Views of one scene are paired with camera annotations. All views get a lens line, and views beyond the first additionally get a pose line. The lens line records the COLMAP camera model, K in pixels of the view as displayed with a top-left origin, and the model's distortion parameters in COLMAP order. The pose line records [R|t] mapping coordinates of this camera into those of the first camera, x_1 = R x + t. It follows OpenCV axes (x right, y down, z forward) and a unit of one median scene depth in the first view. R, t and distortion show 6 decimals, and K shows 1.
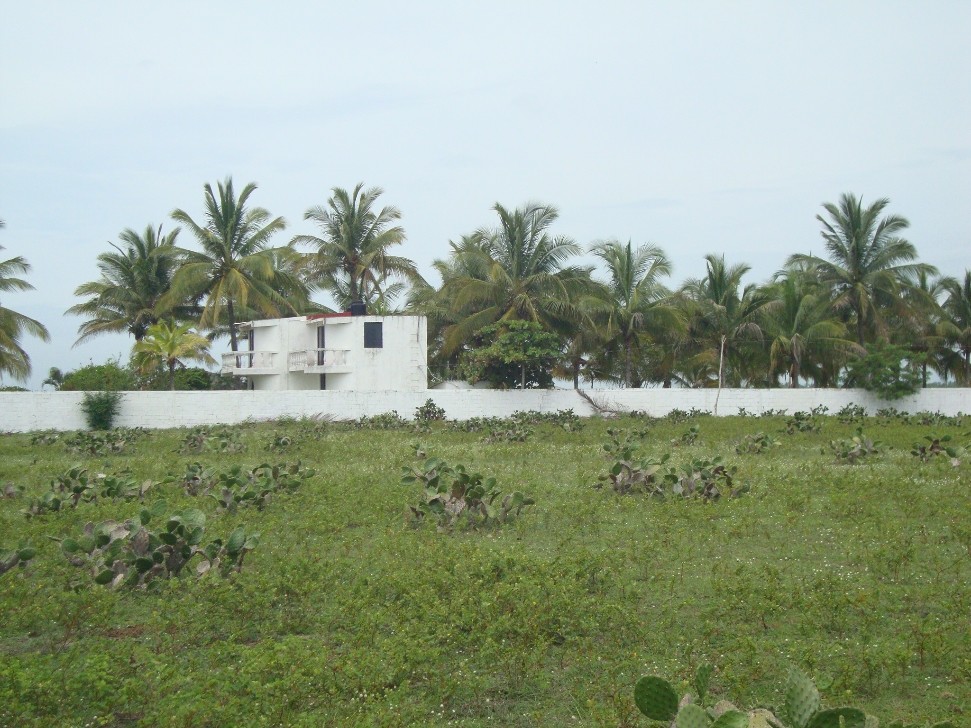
lens RADIAL K [[1666.9, 0, 483.1], [0, 1666.9, 362.4], [0, 0, 1]] dist [0.158983, 0.000000]
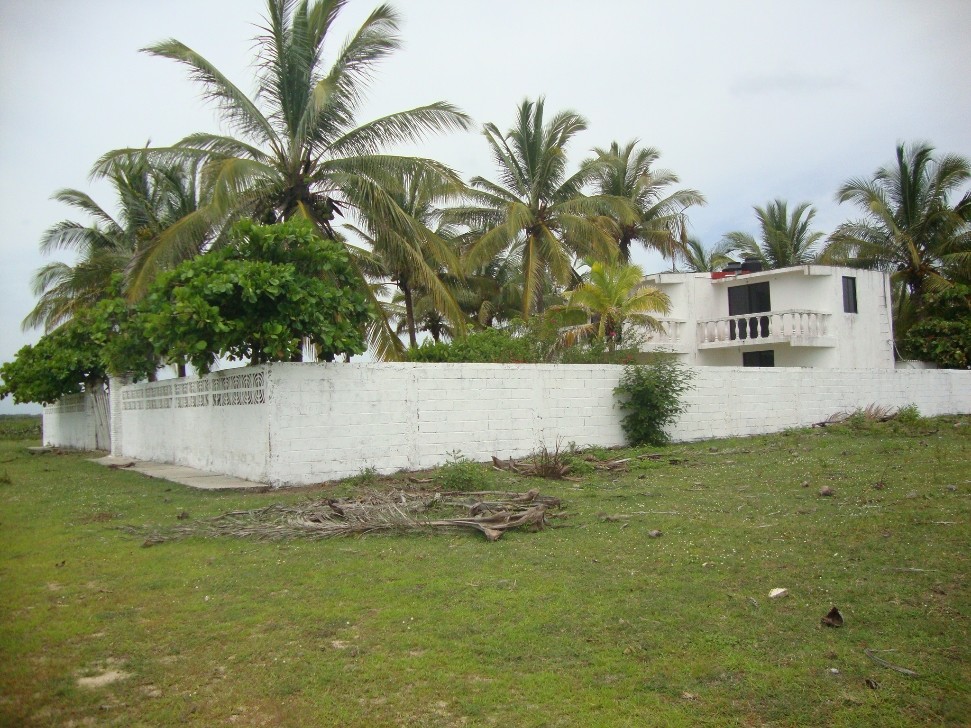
lens RADIAL K [[865.2, 0, 487.2], [0, 865.2, 357.3], [0, 0, 1]] dist [-0.176877, 0.139566]
pose [[0.952358, 0.006013, 0.304924, -0.317490], [0.005376, 0.999319, -0.036499, 0.021775], [-0.304936, 0.036400, 0.951677, 0.710591]]
